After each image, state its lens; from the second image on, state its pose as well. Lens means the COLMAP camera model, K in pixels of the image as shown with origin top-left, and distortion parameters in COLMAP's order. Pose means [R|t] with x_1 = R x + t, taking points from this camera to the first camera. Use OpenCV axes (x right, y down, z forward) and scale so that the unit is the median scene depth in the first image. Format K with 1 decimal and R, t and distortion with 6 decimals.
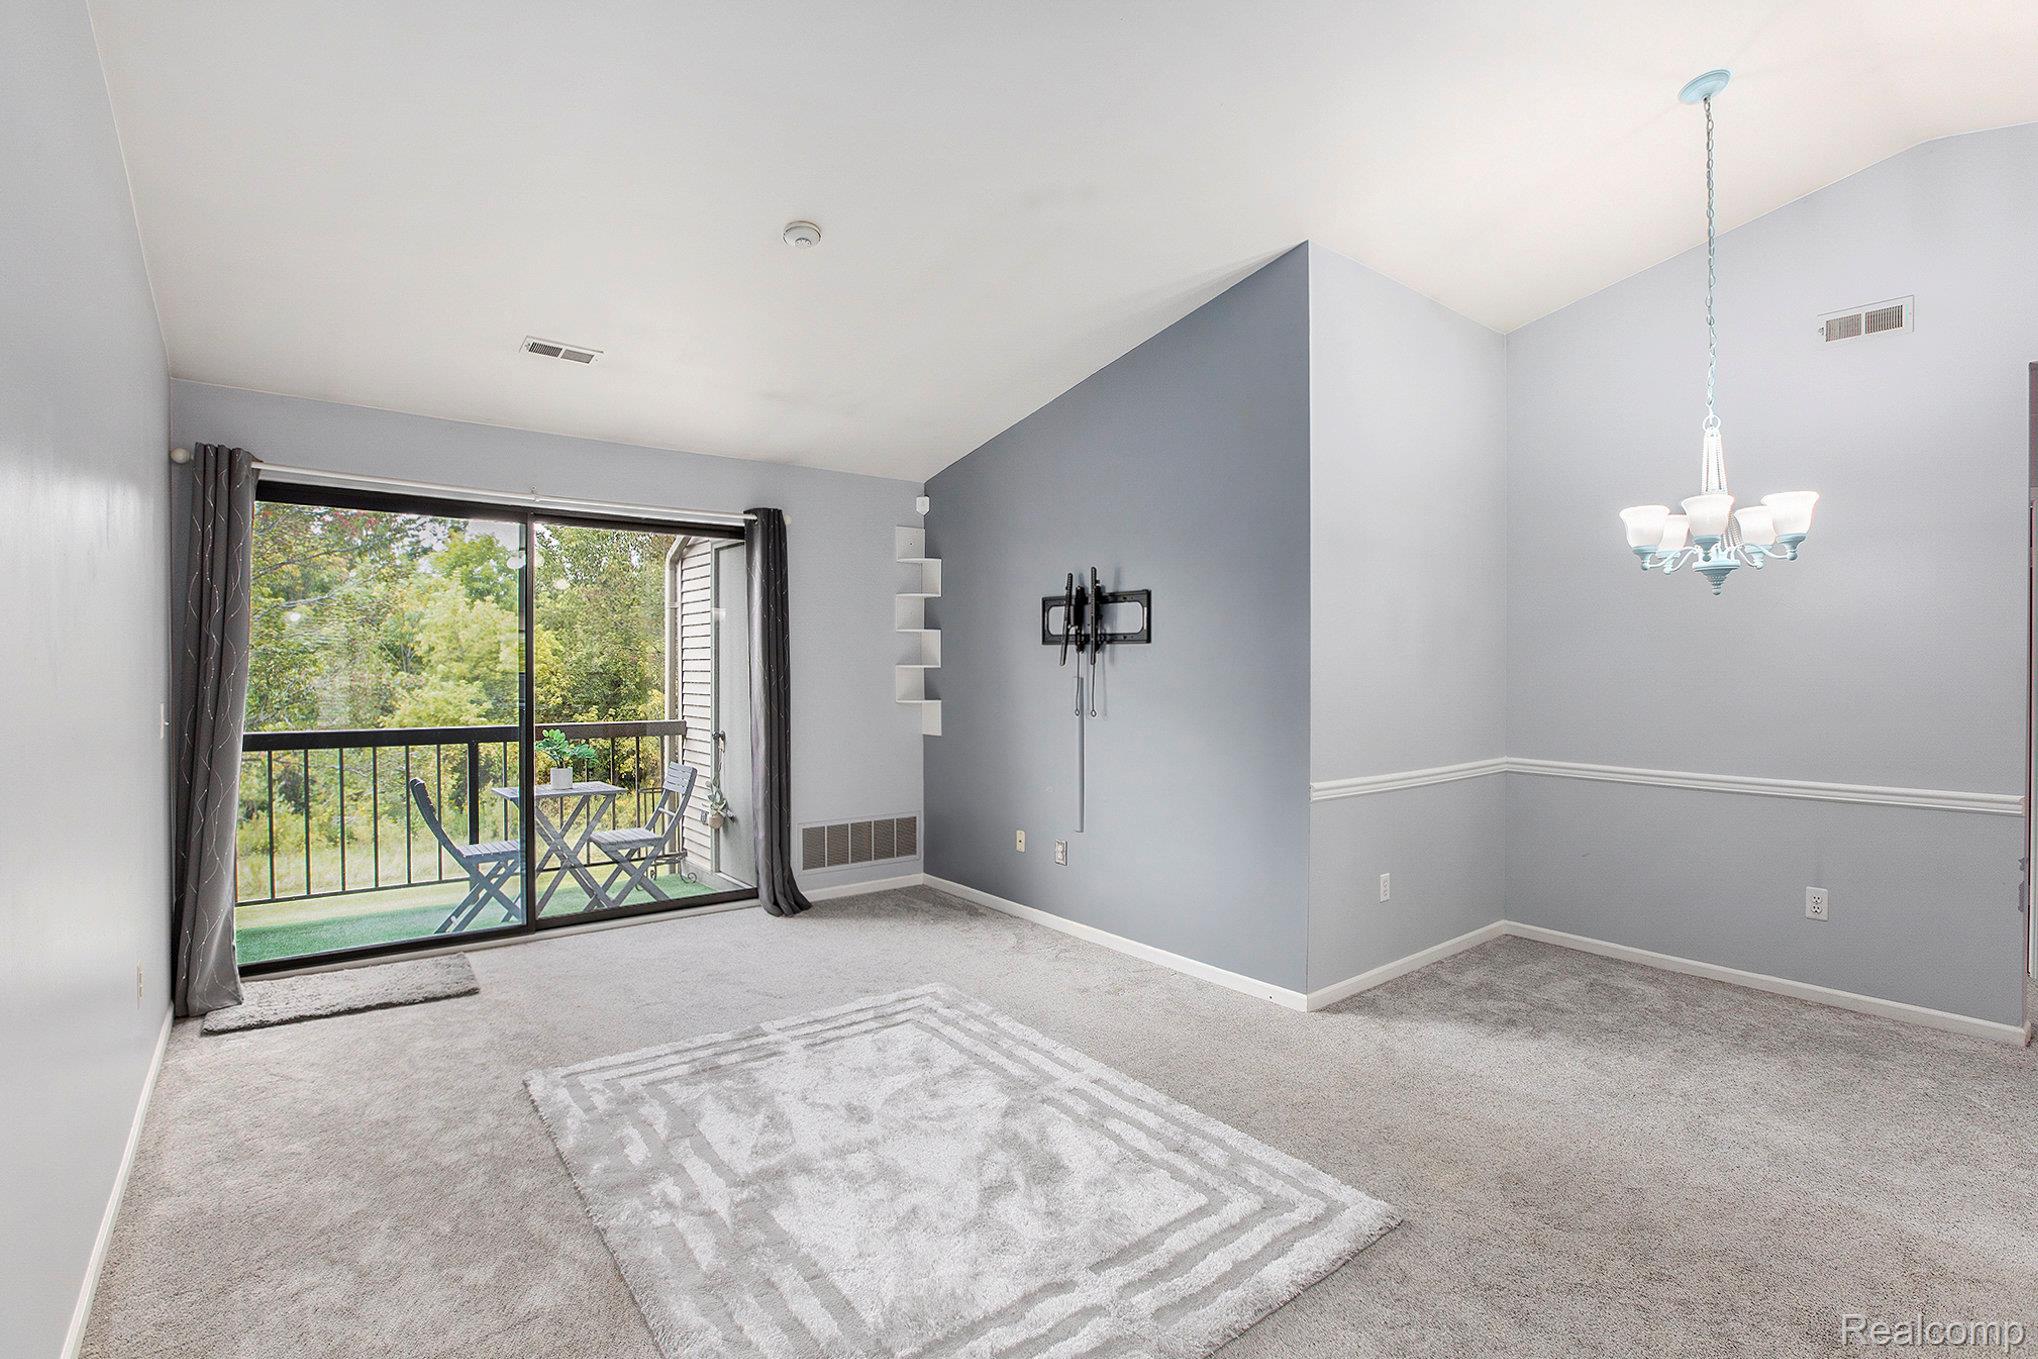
lens RADIAL K [[968.9, 0, 1033.3], [0, 968.9, 663.0], [0, 0, 1]] dist [-0.034362, 0.013754]
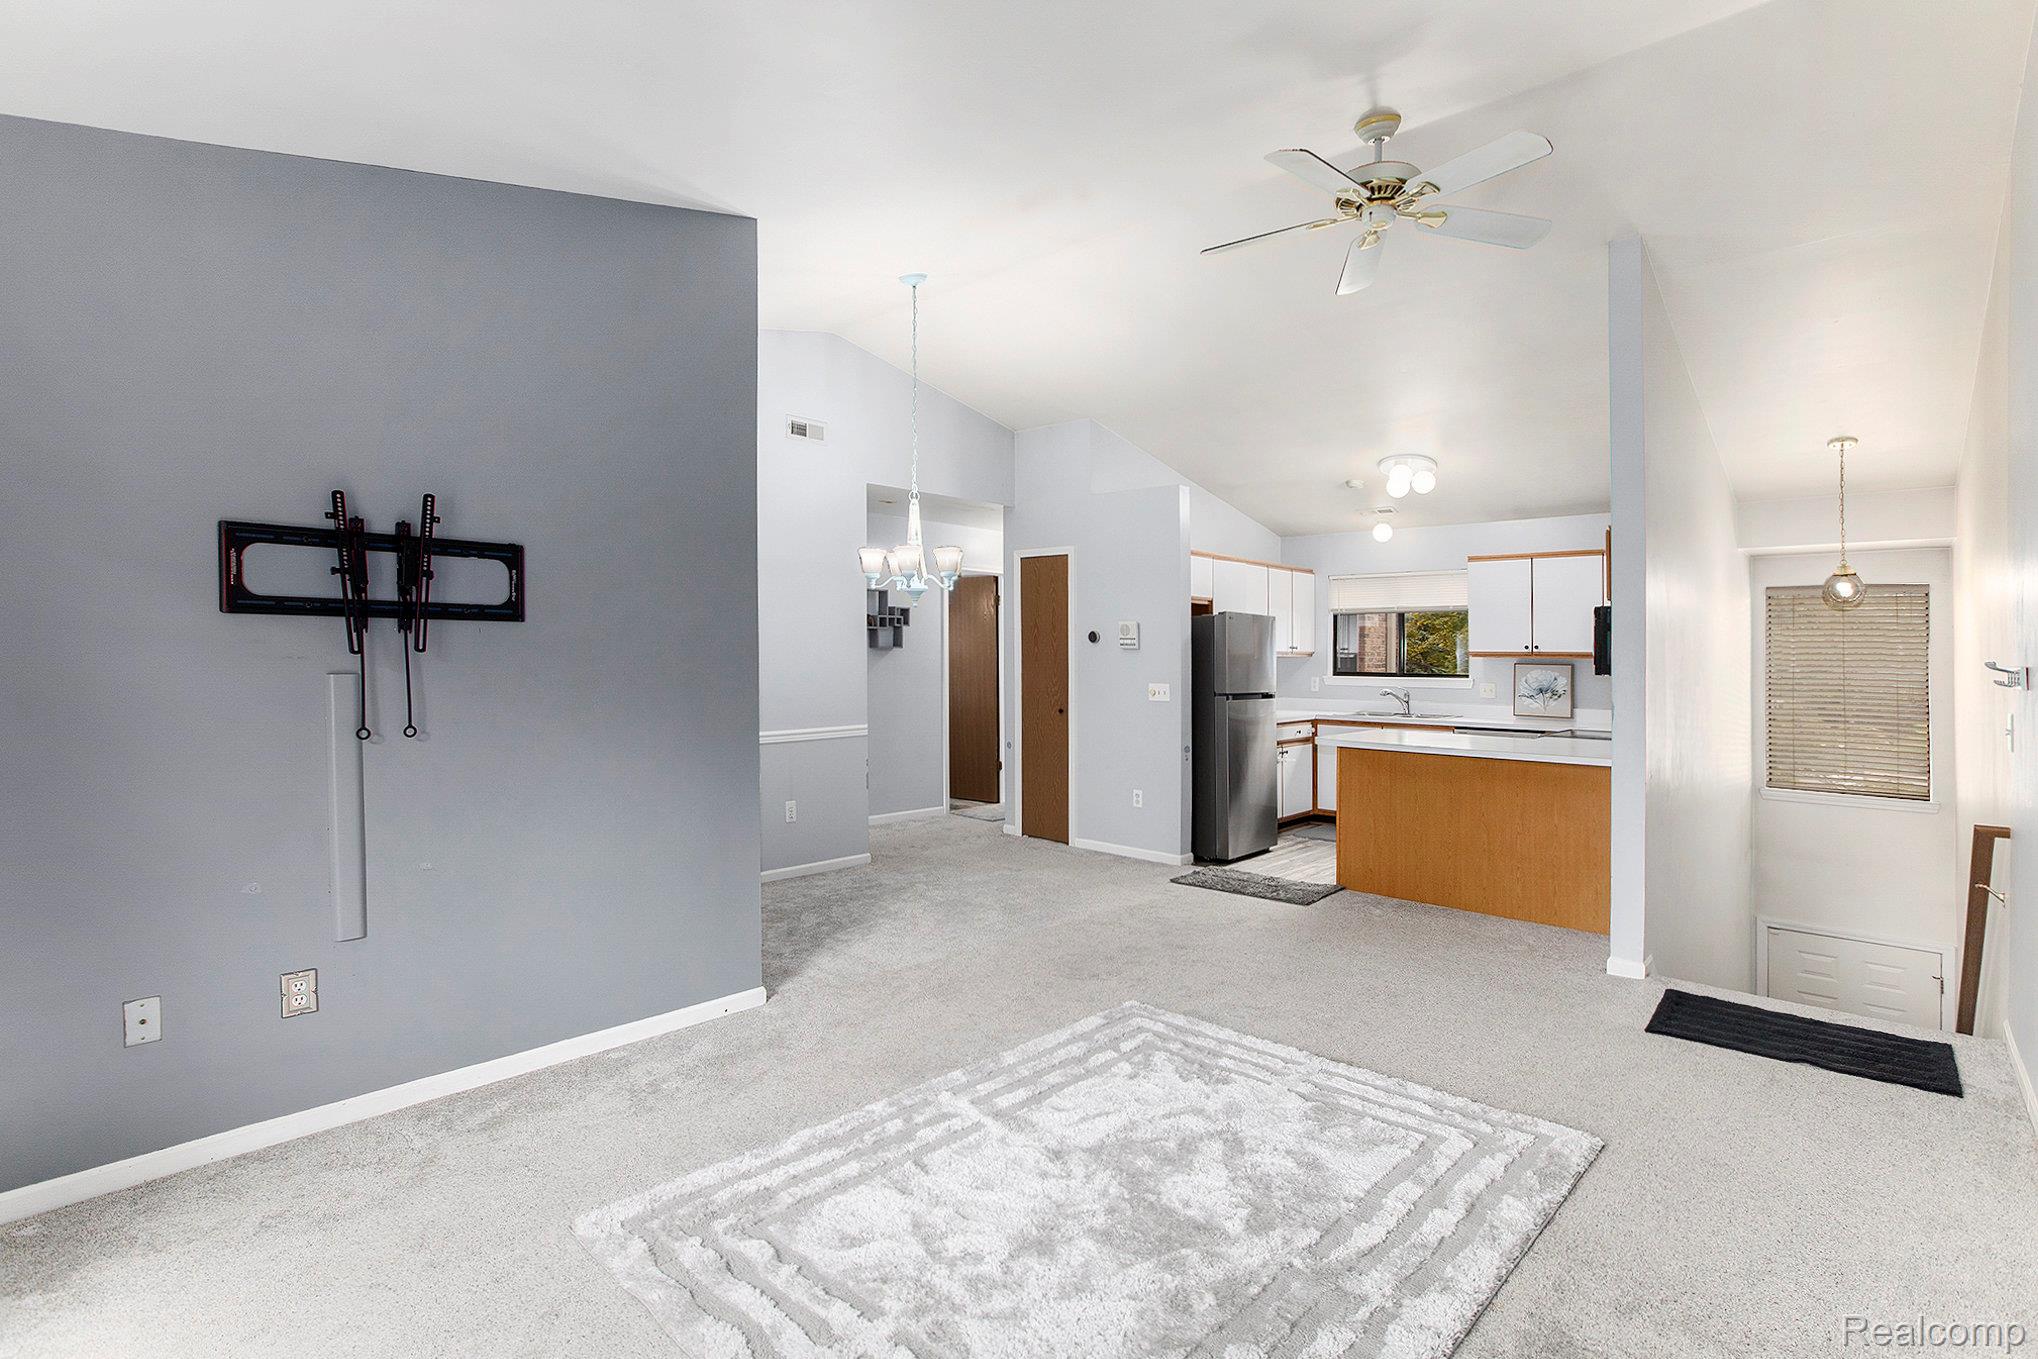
lens RADIAL K [[968.9, 0, 1002.4], [0, 968.9, 648.6], [0, 0, 1]] dist [-0.034362, 0.013754]
pose [[-0.118278, 0.000207, 0.992980, -0.696725], [-0.006123, 0.999981, -0.000938, -0.002295], [-0.992962, -0.006191, -0.118275, 0.837682]]
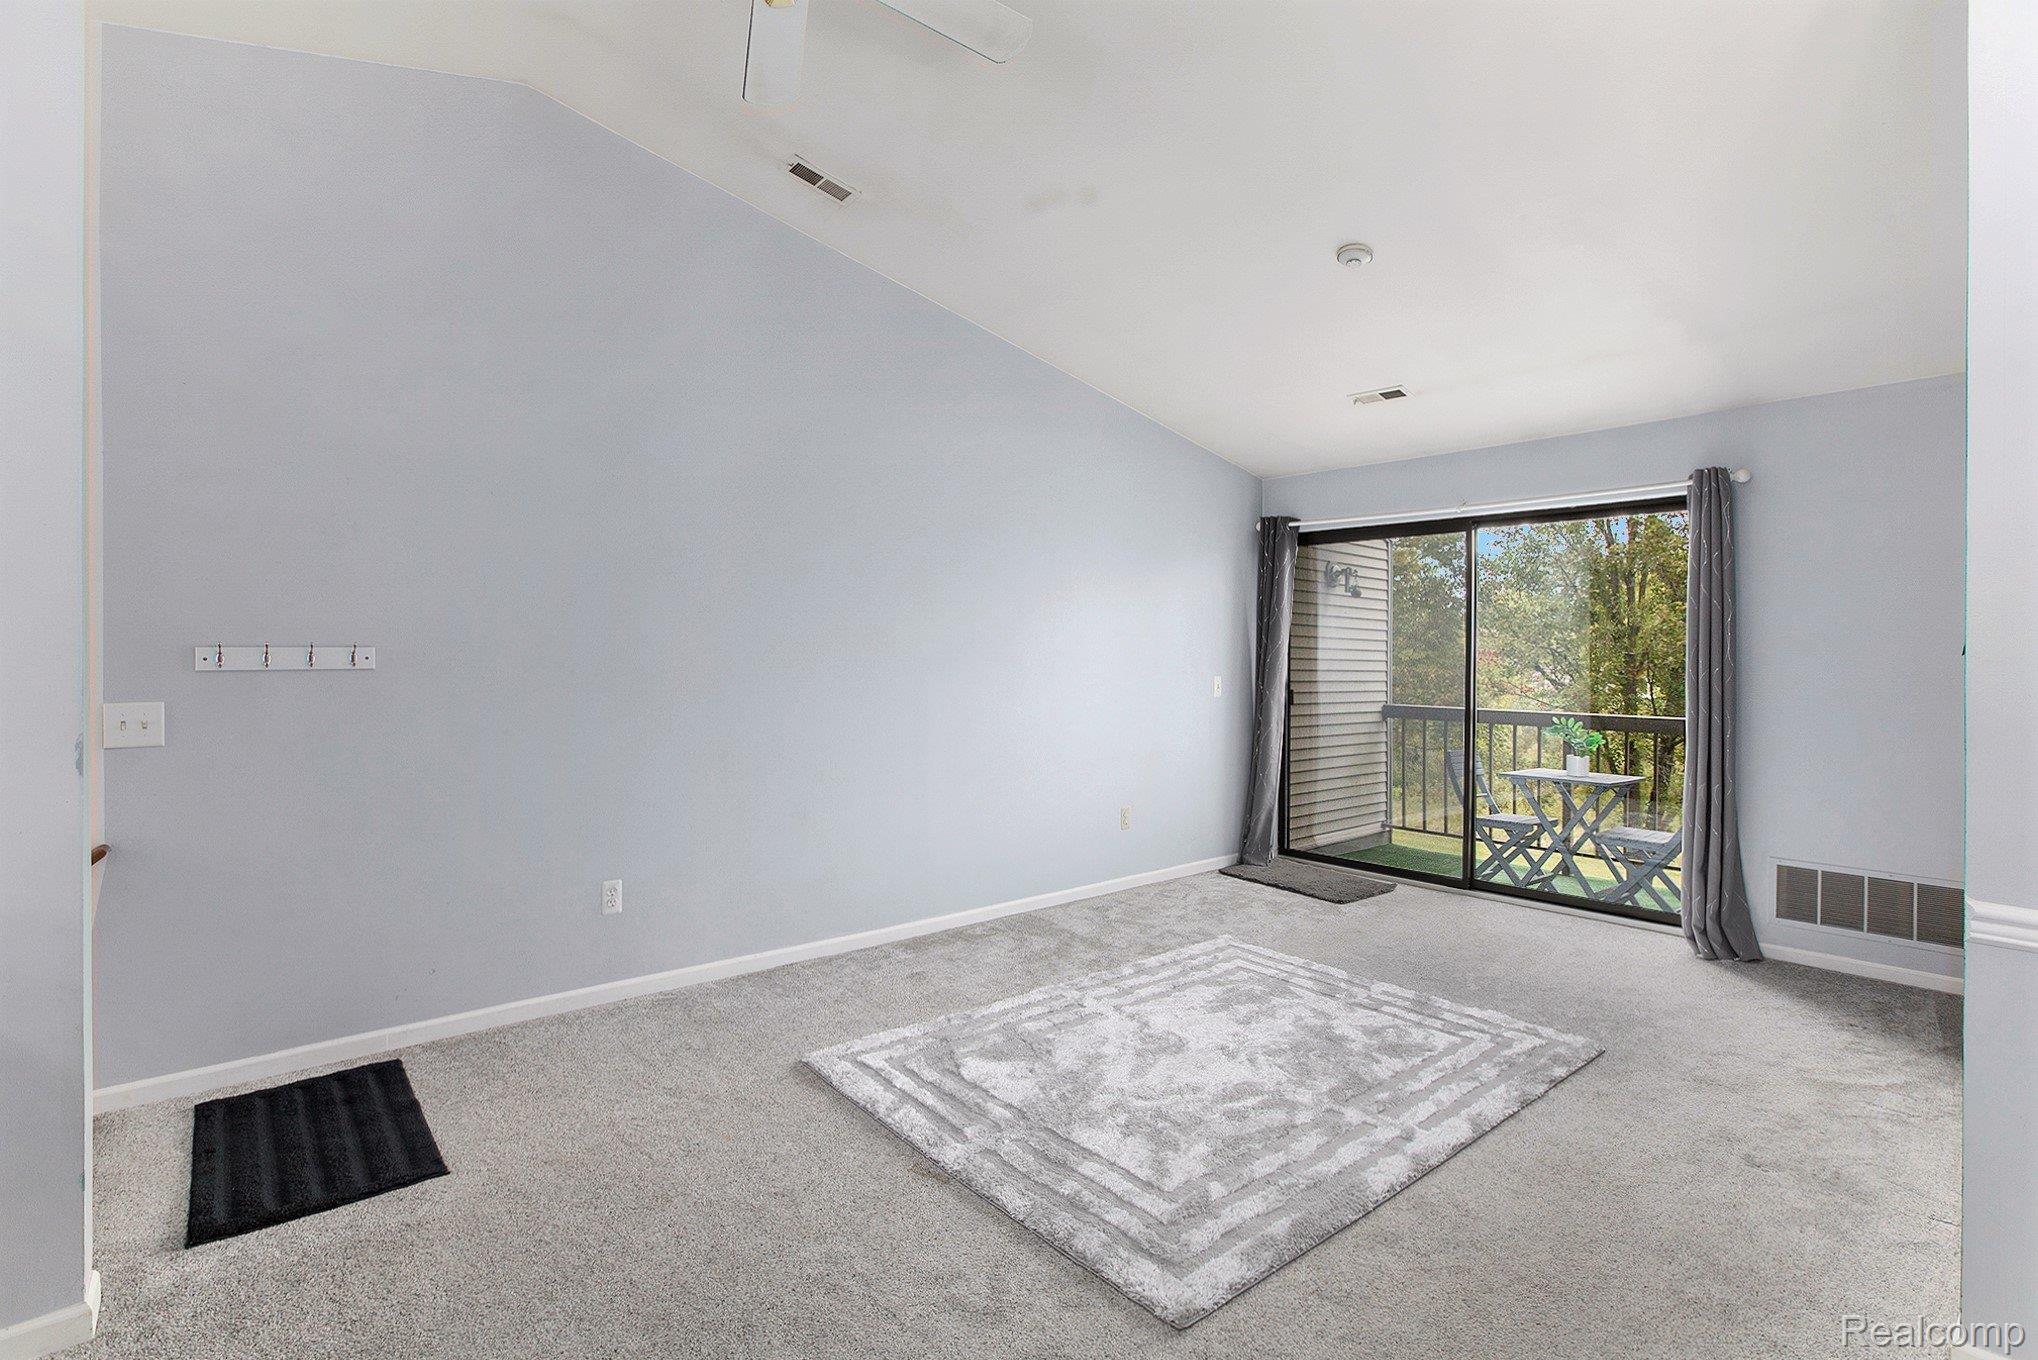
lens RADIAL K [[968.9, 0, 1009.5], [0, 968.9, 659.1], [0, 0, 1]] dist [-0.034362, 0.013754]
pose [[0.024654, 0.004009, -0.999688, 0.715869], [-0.001316, 0.999991, 0.003978, 0.004305], [0.999695, 0.001218, 0.024659, 0.496828]]
